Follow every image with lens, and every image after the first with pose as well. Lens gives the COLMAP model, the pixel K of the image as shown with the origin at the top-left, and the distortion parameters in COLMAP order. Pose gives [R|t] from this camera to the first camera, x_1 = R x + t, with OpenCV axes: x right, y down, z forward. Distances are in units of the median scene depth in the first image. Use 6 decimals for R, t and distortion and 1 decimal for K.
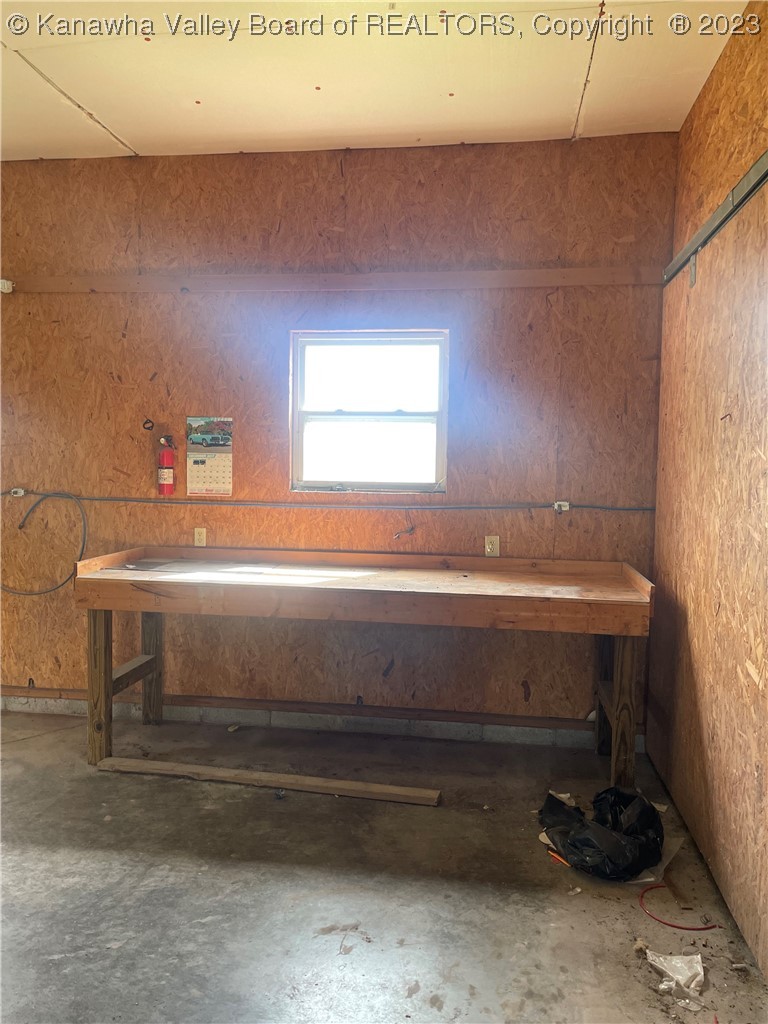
lens RADIAL K [[786.5, 0, 384.5], [0, 786.5, 511.2], [0, 0, 1]] dist [0.032873, -0.018113]
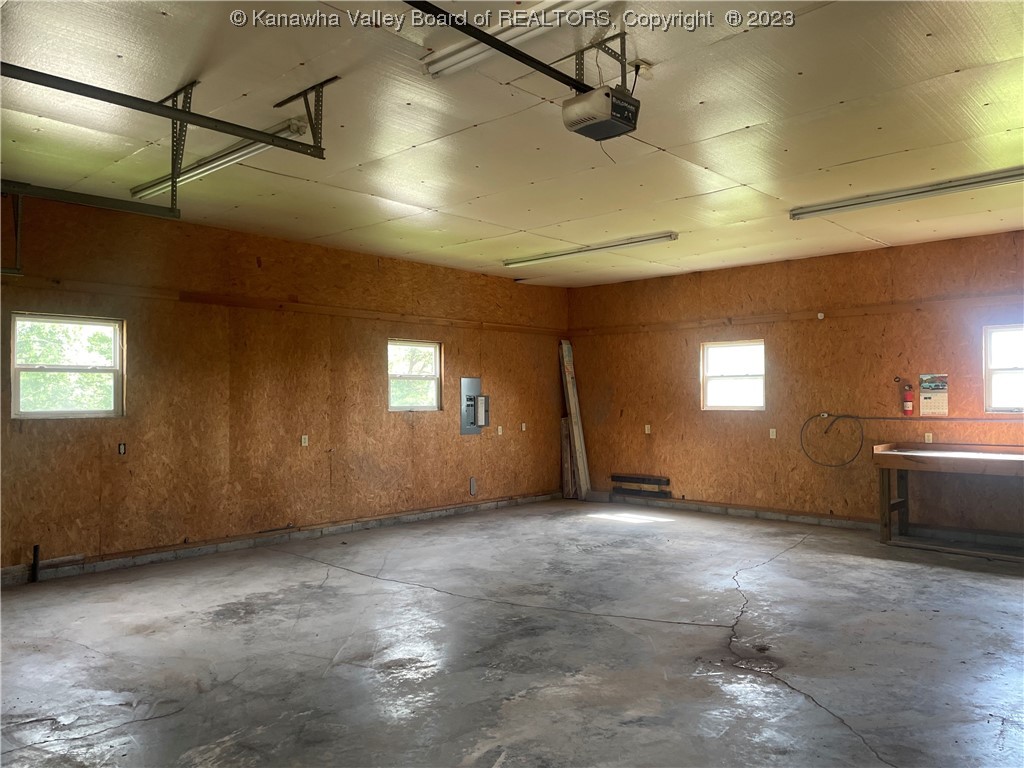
lens RADIAL K [[786.5, 0, 514.2], [0, 786.5, 387.1], [0, 0, 1]] dist [0.032873, -0.018113]
pose [[0.834643, -0.030181, -0.549964, -0.015942], [-0.019480, 0.996255, -0.084237, 0.091239], [0.550447, 0.081022, 0.830929, -1.130994]]
